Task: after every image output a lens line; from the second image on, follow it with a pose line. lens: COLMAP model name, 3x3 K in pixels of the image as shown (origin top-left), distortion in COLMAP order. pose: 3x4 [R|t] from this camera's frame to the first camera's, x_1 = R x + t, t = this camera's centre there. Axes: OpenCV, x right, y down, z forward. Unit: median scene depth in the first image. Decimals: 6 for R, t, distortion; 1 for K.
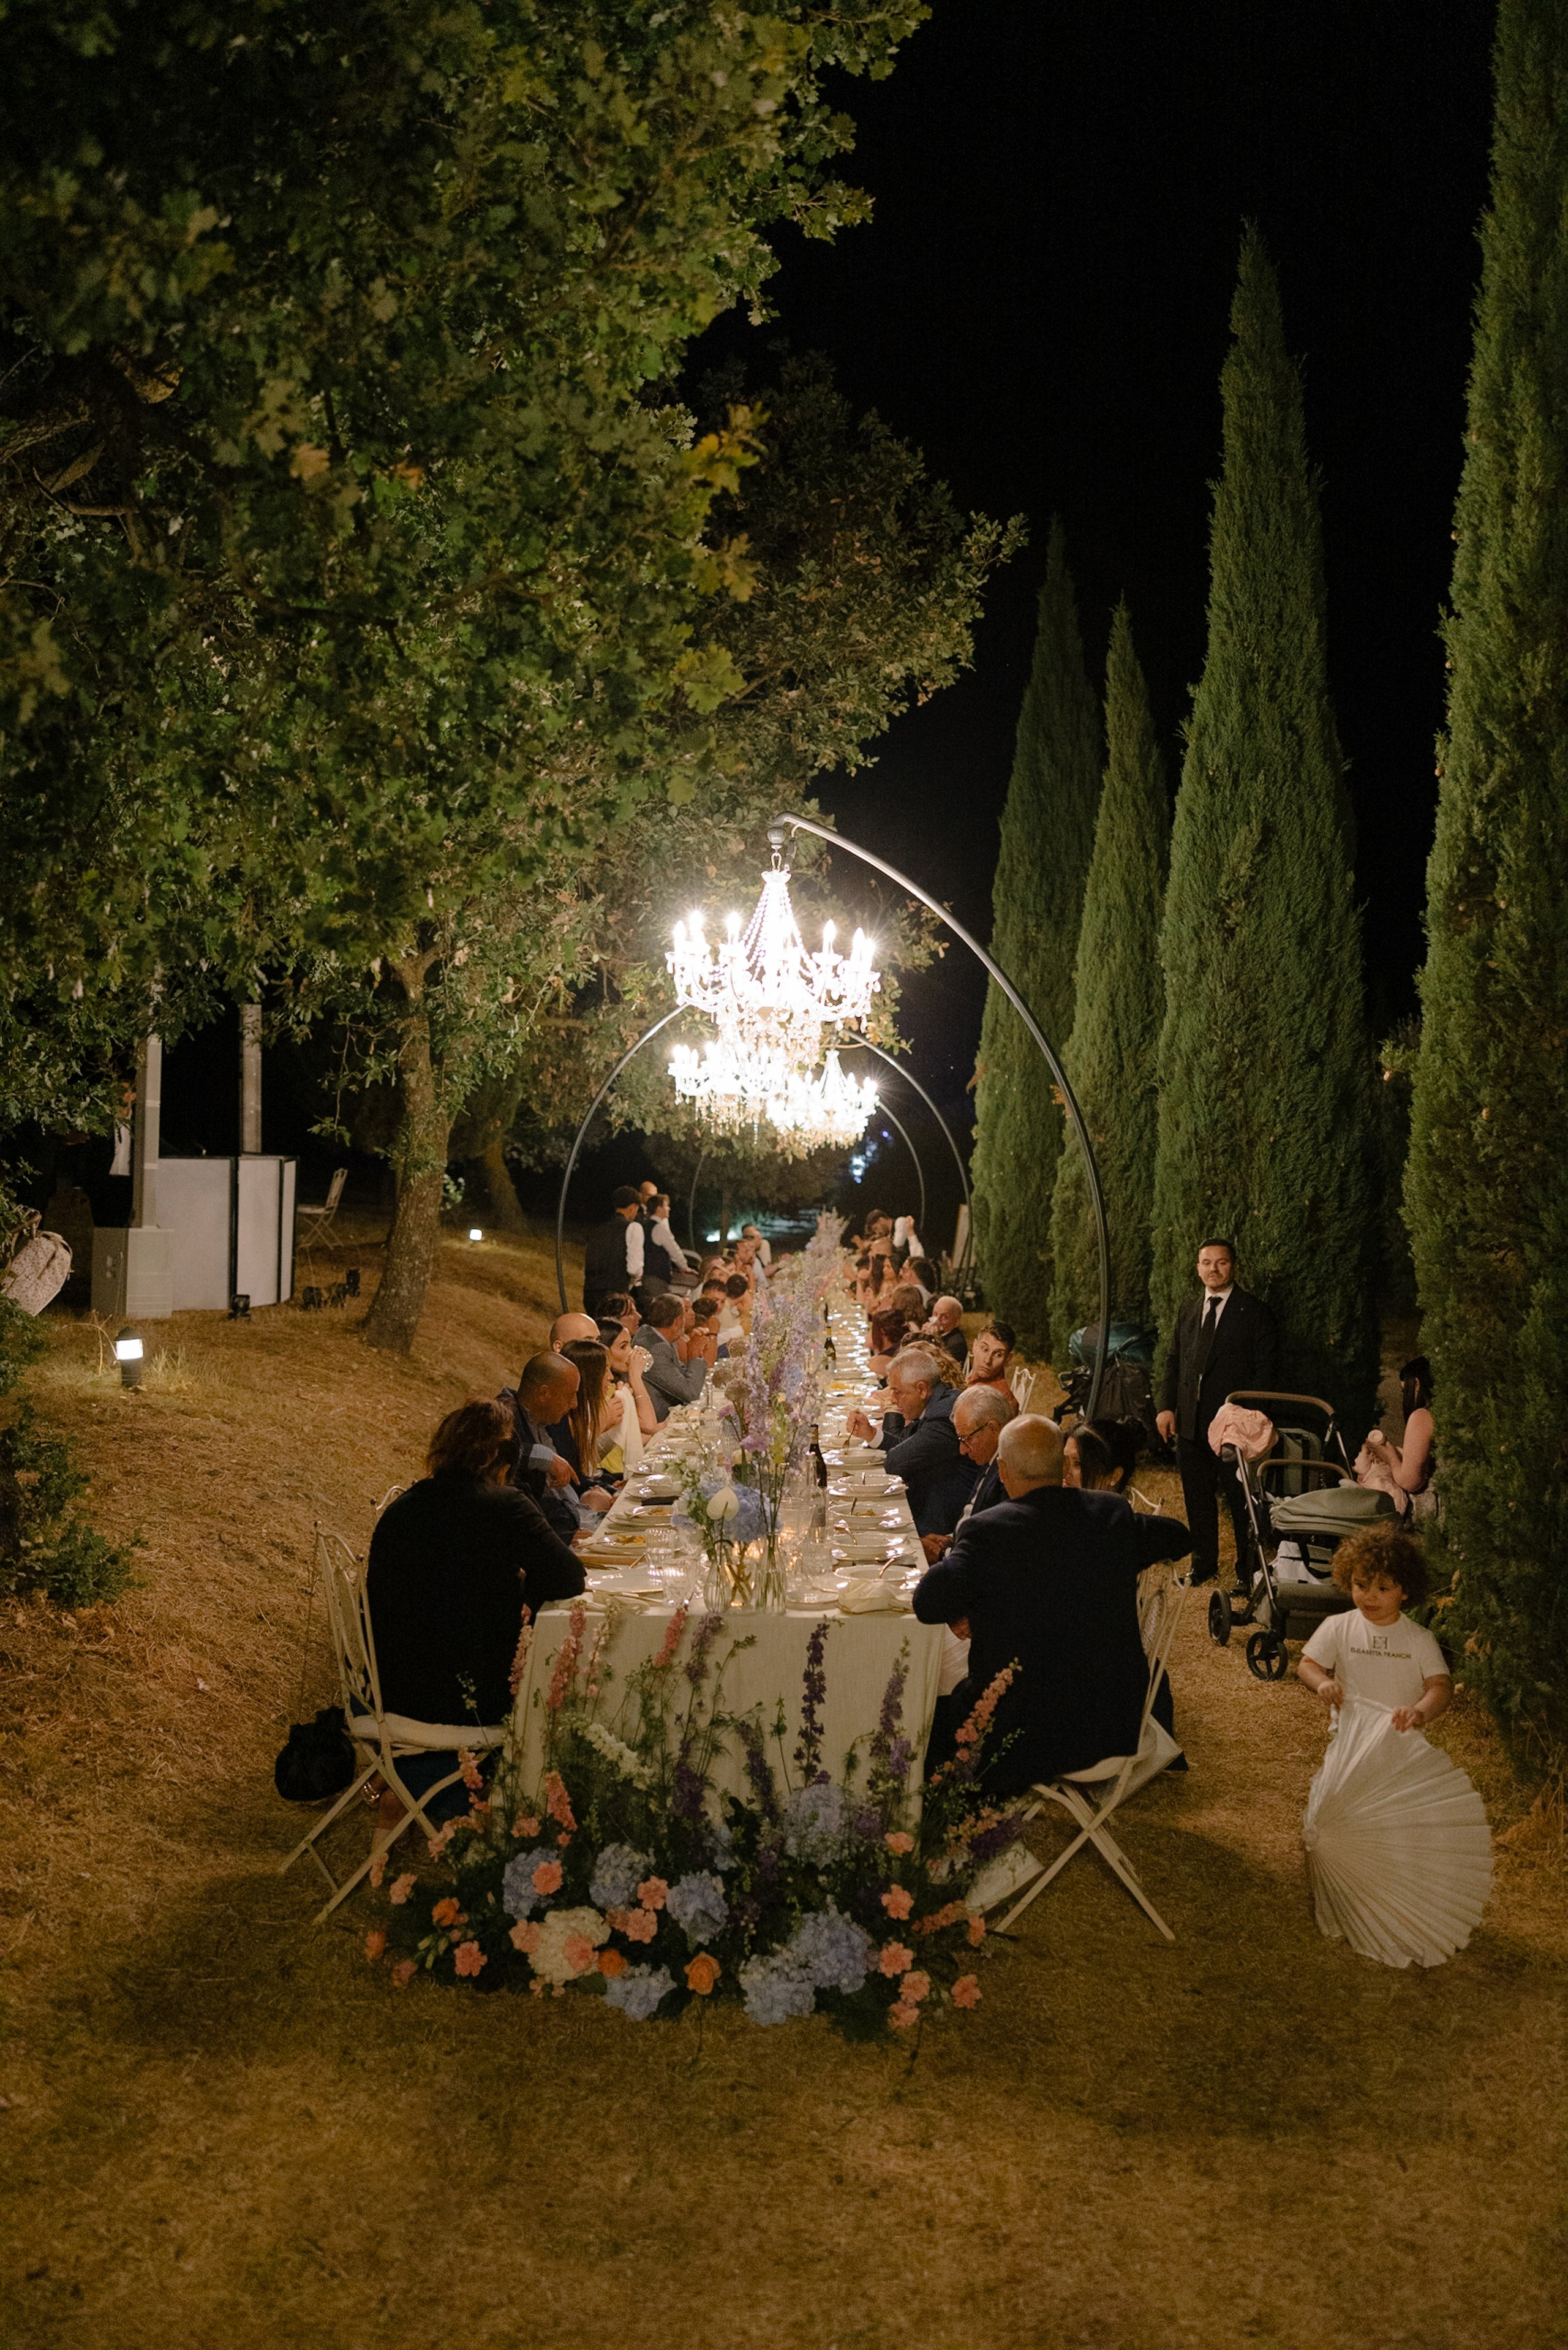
lens RADIAL K [[1837.8, 0, 784.0], [0, 1837.8, 1175.0], [0, 0, 1]] dist [0.016413, -0.012944]
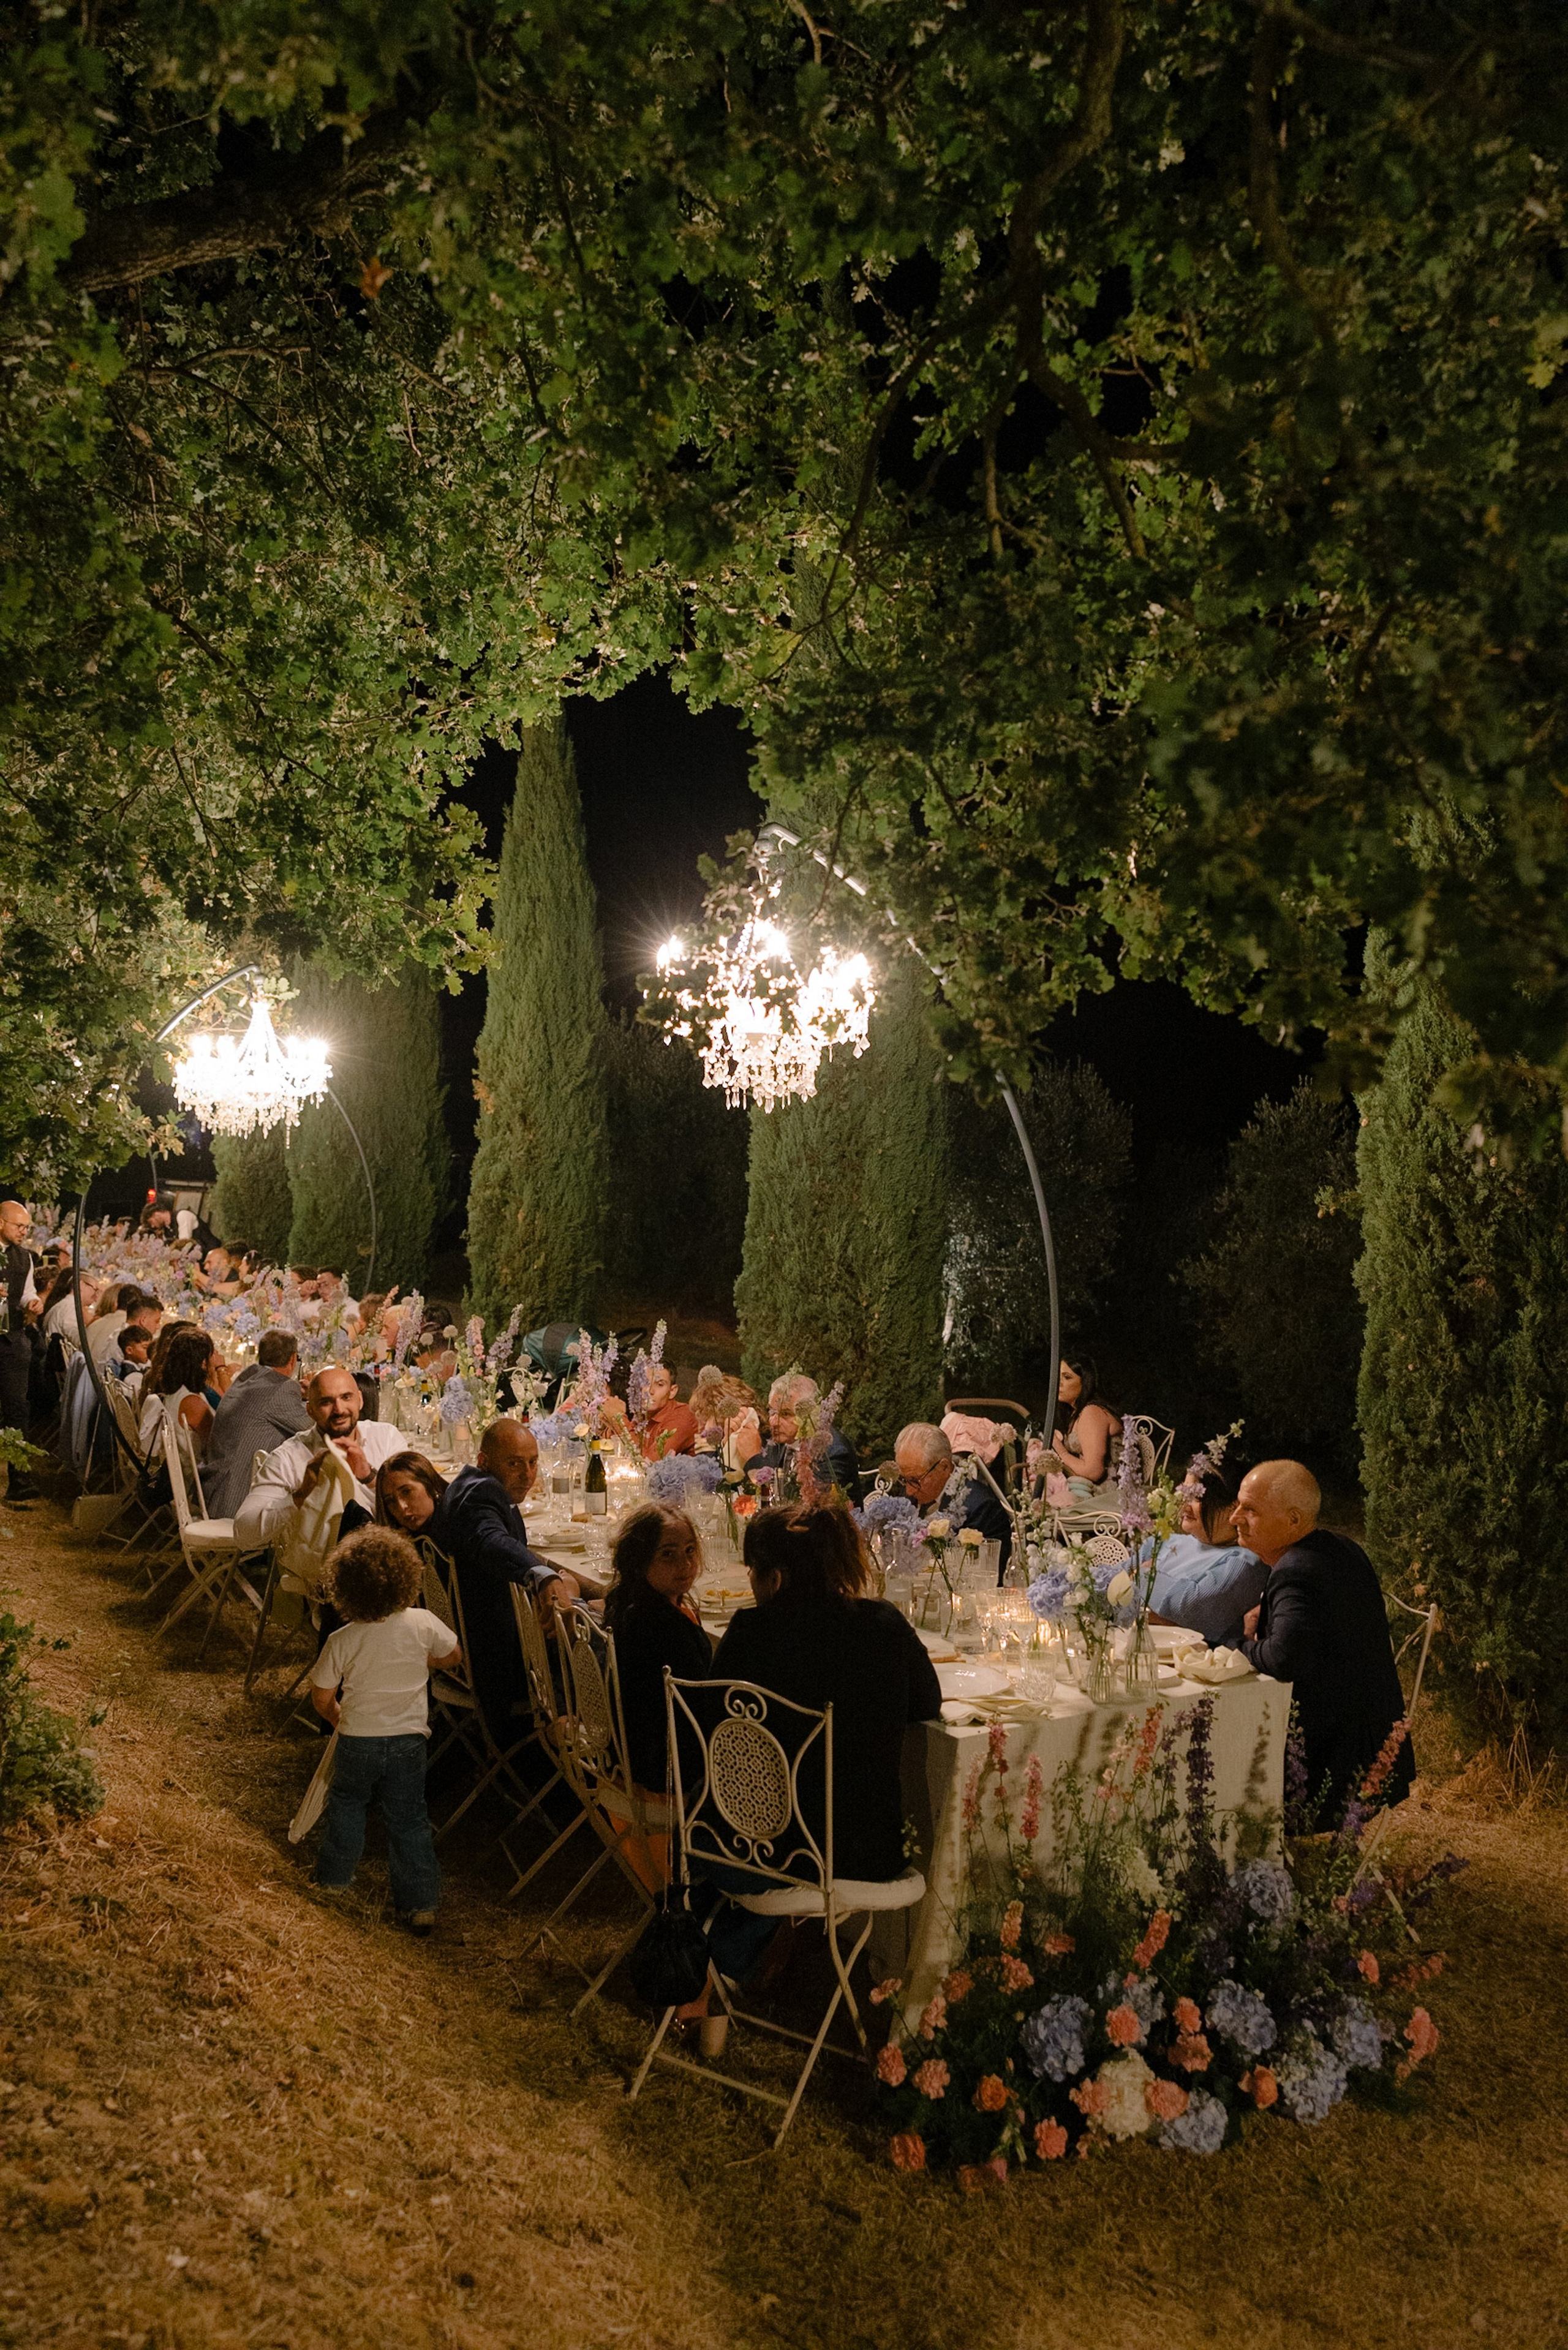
lens RADIAL K [[1837.8, 0, 784.0], [0, 1837.8, 1175.0], [0, 0, 1]] dist [0.016413, -0.012944]
pose [[0.863213, -0.004967, 0.504815, -0.657102], [-0.003728, 0.999862, 0.016213, -0.048839], [-0.504826, -0.015878, 0.863075, 0.273003]]
